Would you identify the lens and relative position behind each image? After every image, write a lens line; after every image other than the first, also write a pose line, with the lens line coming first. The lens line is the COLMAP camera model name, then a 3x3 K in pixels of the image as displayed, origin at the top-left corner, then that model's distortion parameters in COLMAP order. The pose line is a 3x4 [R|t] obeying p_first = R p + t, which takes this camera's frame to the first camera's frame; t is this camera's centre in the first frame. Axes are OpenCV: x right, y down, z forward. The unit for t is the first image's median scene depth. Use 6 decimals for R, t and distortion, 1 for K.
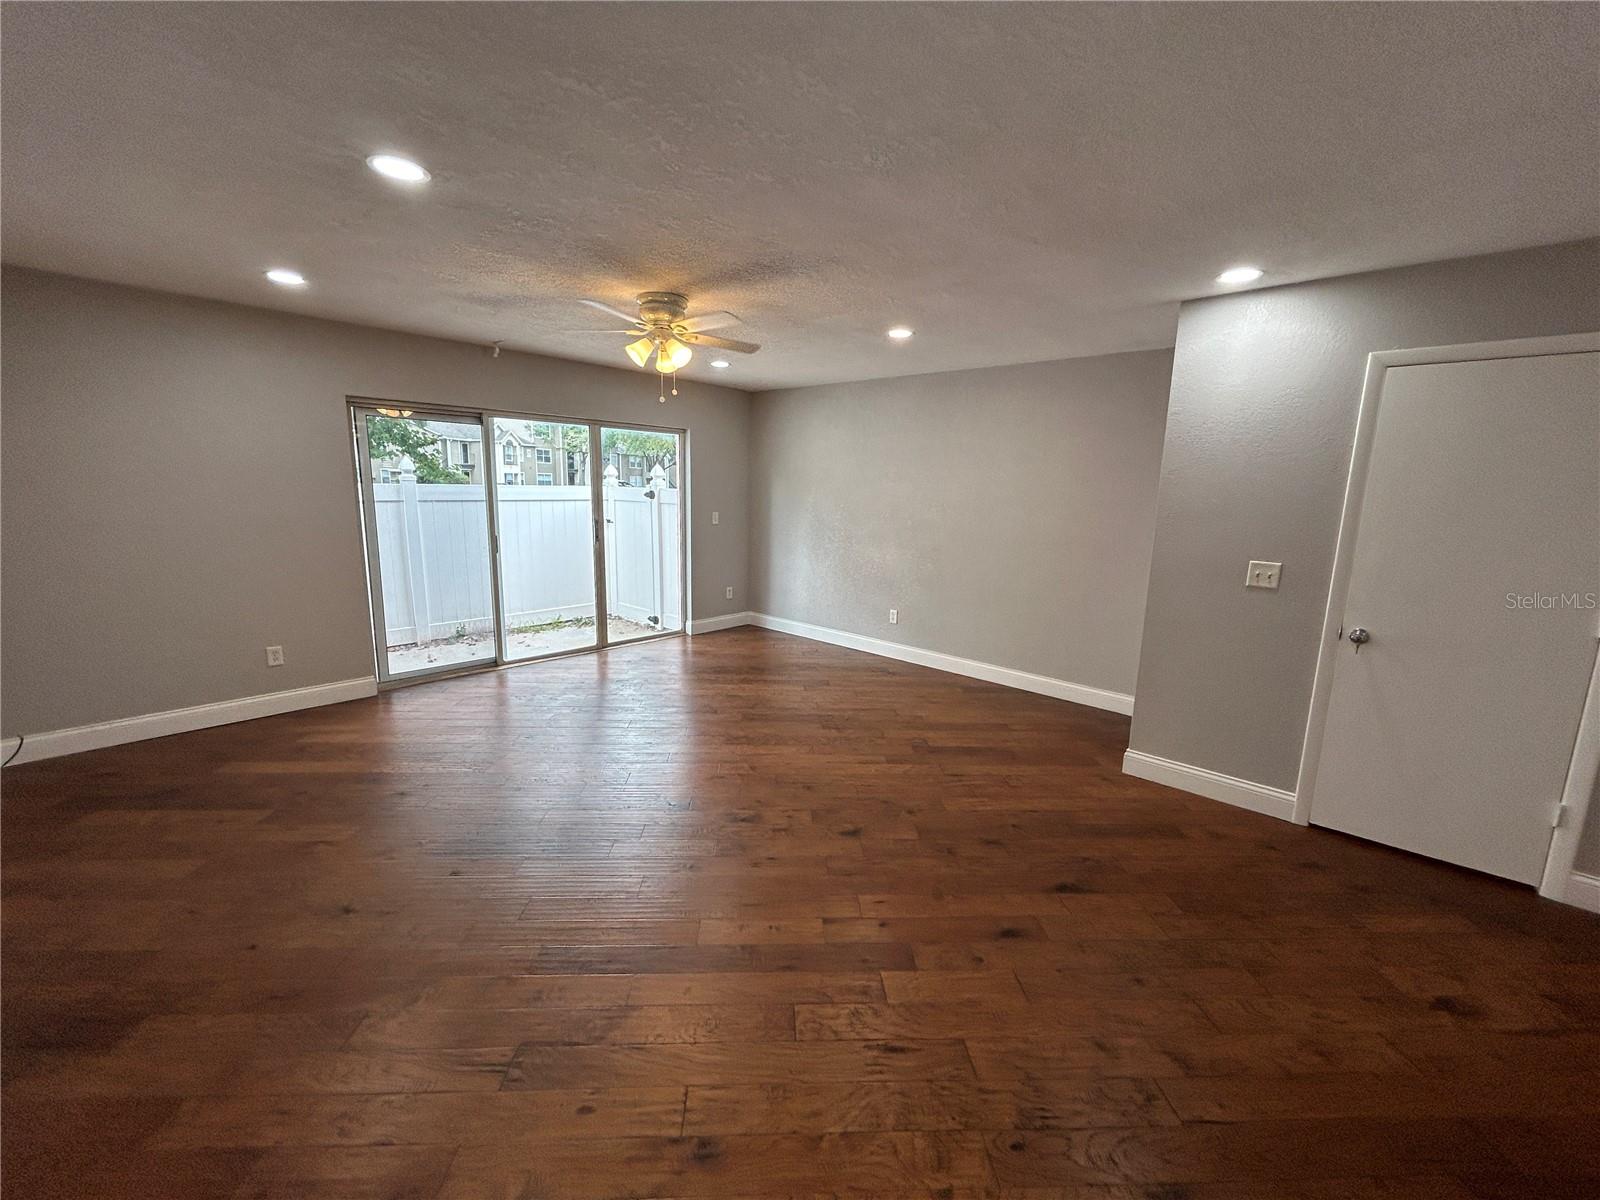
lens RADIAL K [[646.5, 0, 803.2], [0, 646.5, 595.3], [0, 0, 1]] dist [0.000790, 0.000265]
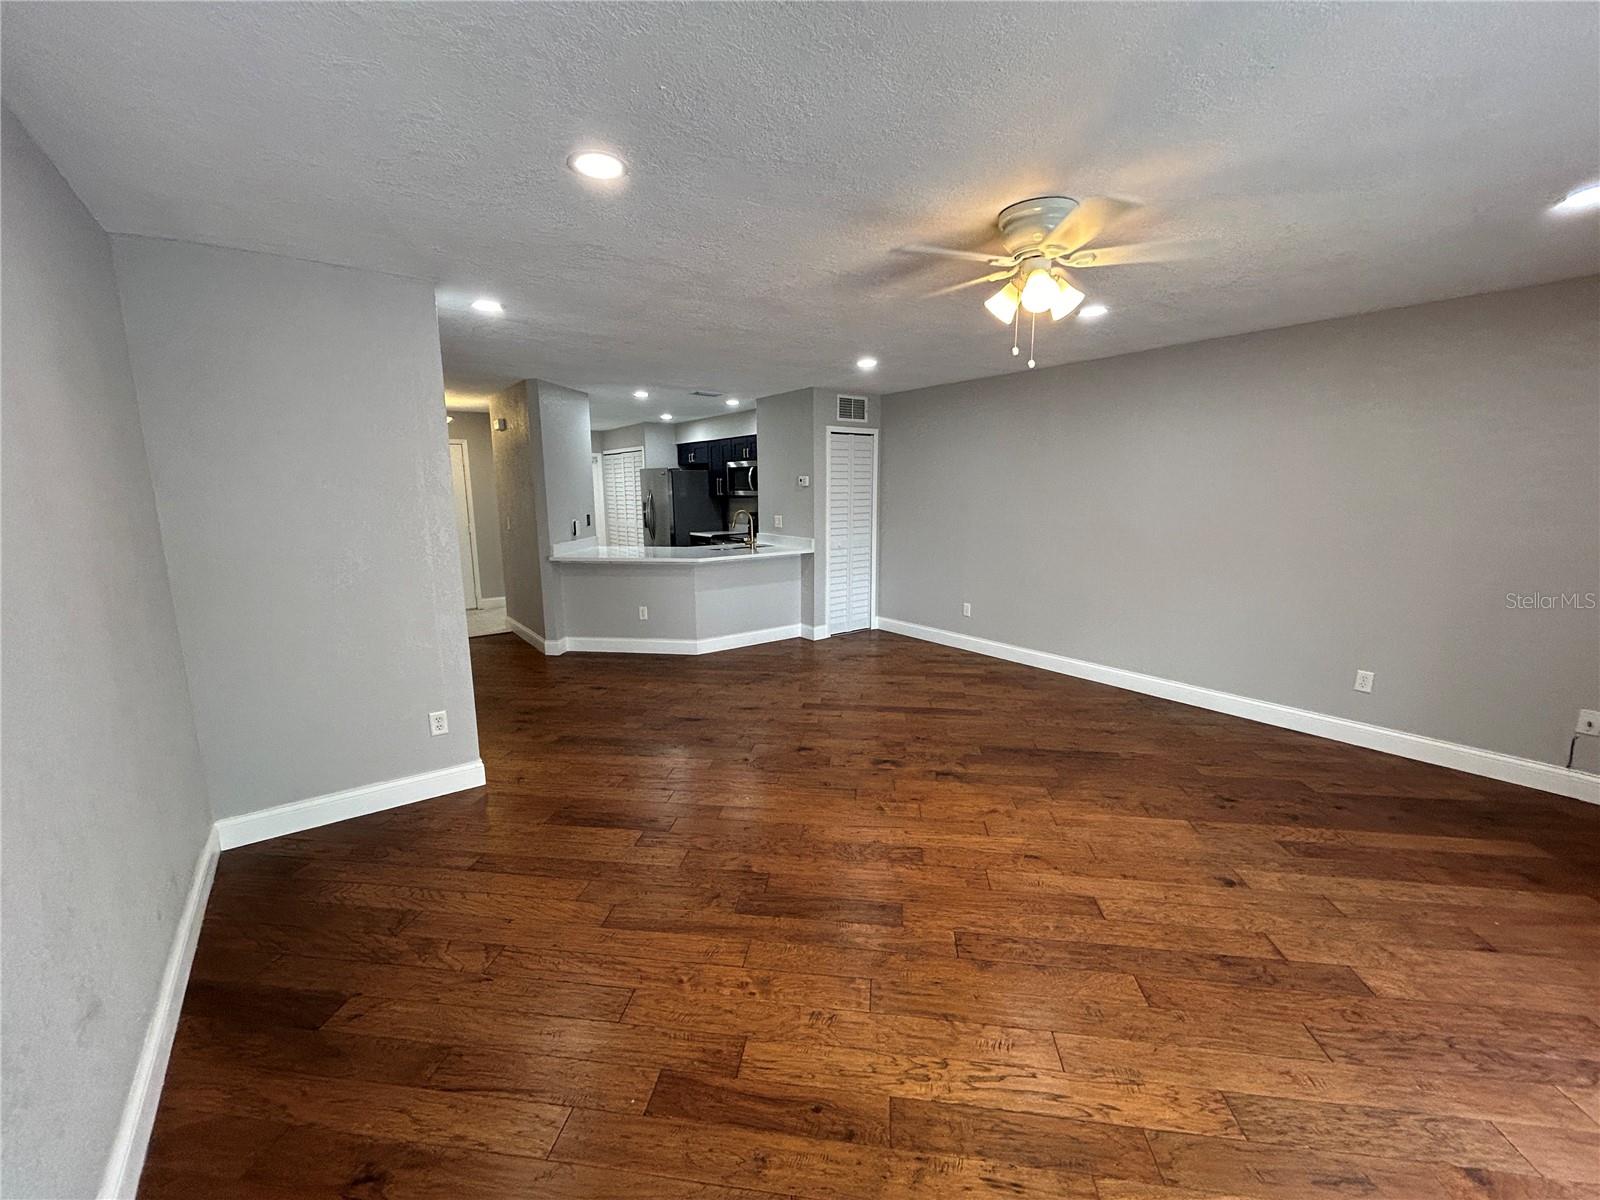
lens RADIAL K [[642.6, 0, 798.8], [0, 642.6, 601.1], [0, 0, 1]] dist [0.000723, 0.000020]
pose [[-0.982380, -0.052620, 0.179335, -0.130001], [0.010983, 0.941635, 0.336456, -0.346200], [-0.186572, 0.332498, -0.924465, 2.042788]]
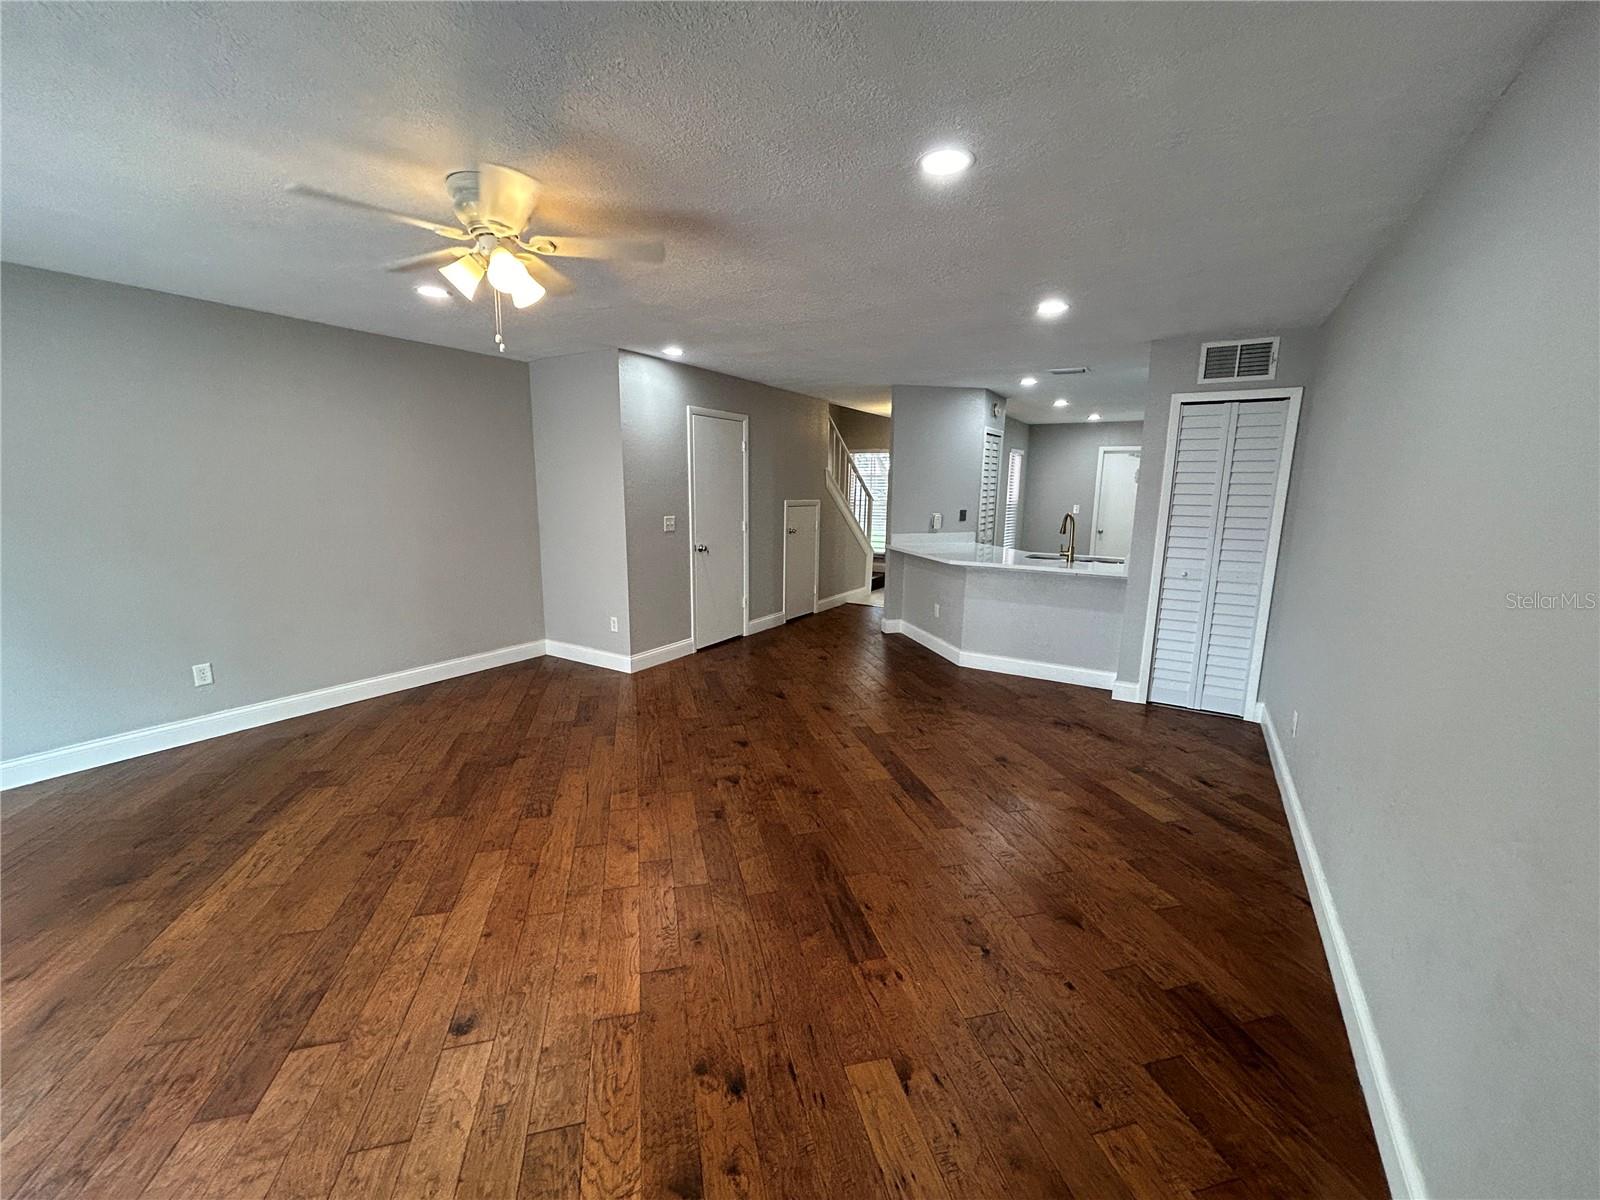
lens RADIAL K [[639.0, 0, 797.0], [0, 639.0, 601.6], [0, 0, 1]] dist [-0.002220, -0.000074]
pose [[-0.191102, -0.205736, 0.959767, -1.095543], [0.146927, 0.960776, 0.235207, -0.192697], [-0.970511, 0.185964, -0.153378, 1.003707]]
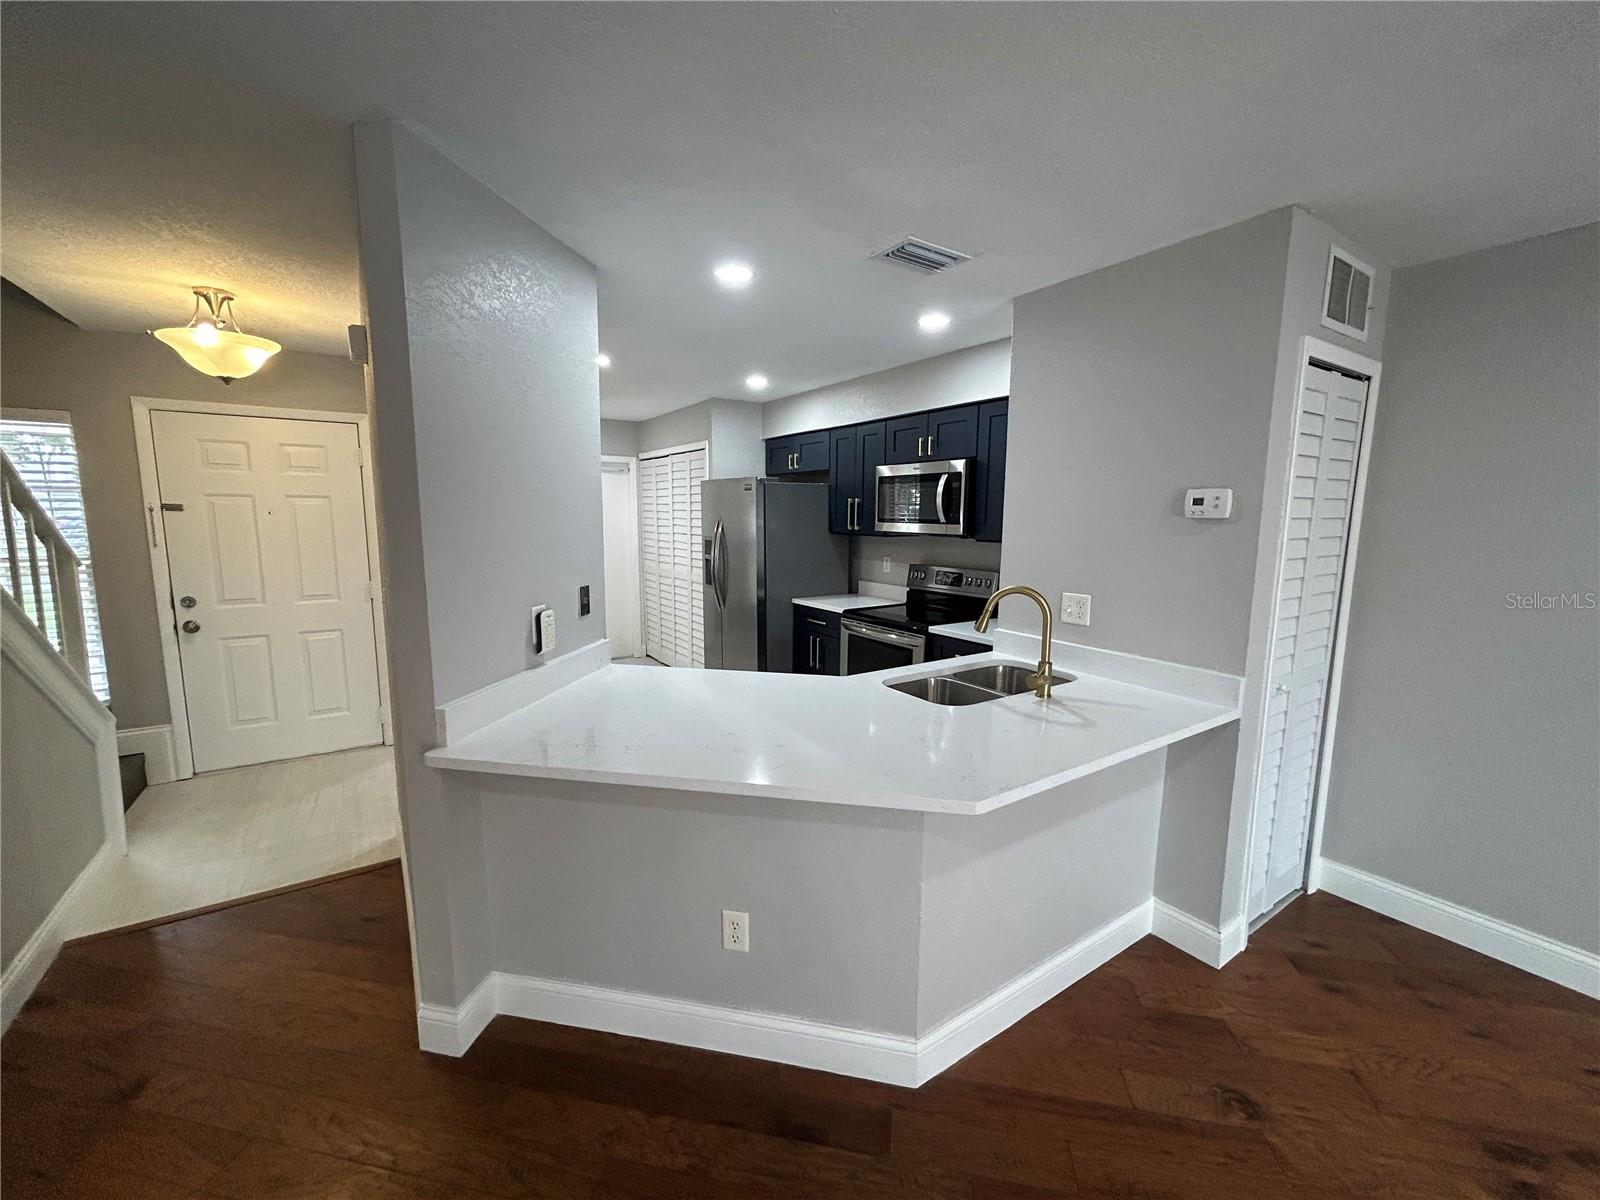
lens RADIAL K [[642.6, 0, 798.8], [0, 642.6, 601.1], [0, 0, 1]] dist [0.000723, 0.000020]
pose [[-0.969662, -0.065963, 0.235381, 0.526369], [0.007990, 0.953837, 0.300218, -0.119819], [-0.244318, 0.292990, -0.924373, 0.746047]]
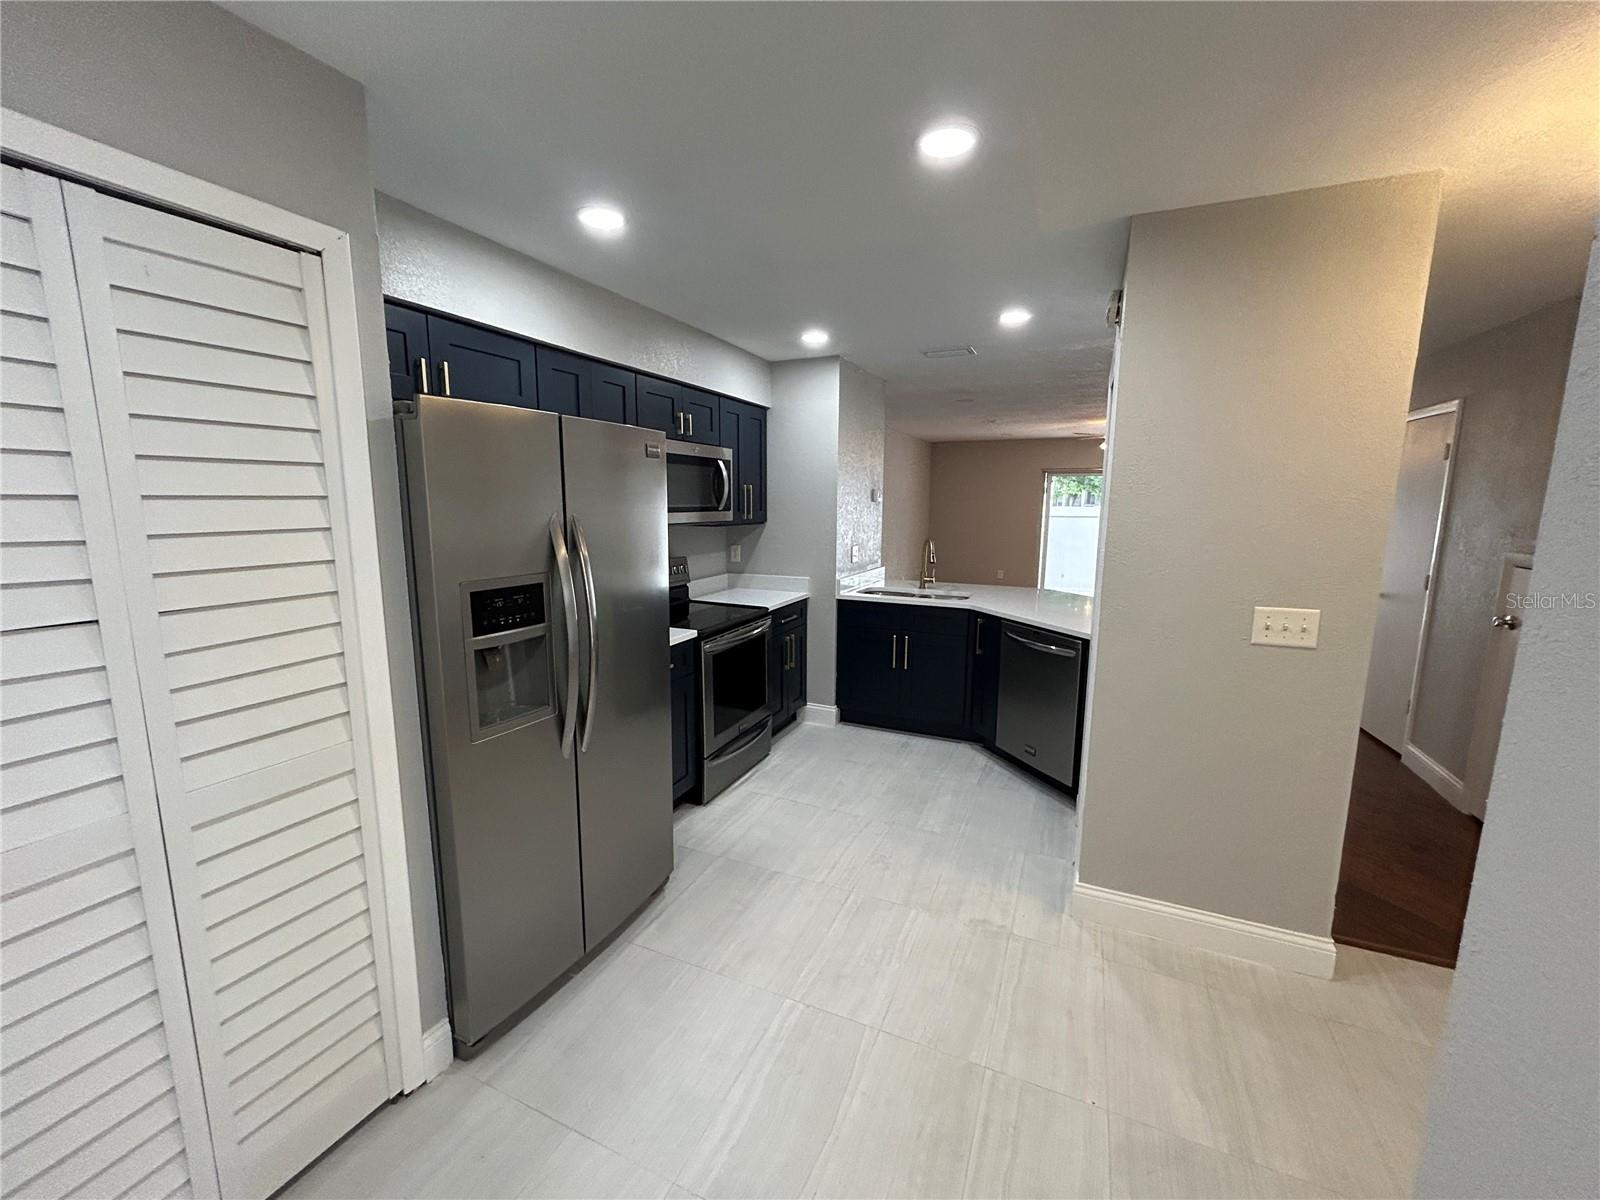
lens RADIAL K [[645.1, 0, 800.0], [0, 645.1, 600.0], [0, 0, 1]] dist [-0.000337, -0.000348]
pose [[0.318067, 0.126767, -0.939555, 1.801052], [-0.158450, 0.984189, 0.079149, 0.162071], [0.934734, 0.123698, 0.333124, -0.779138]]
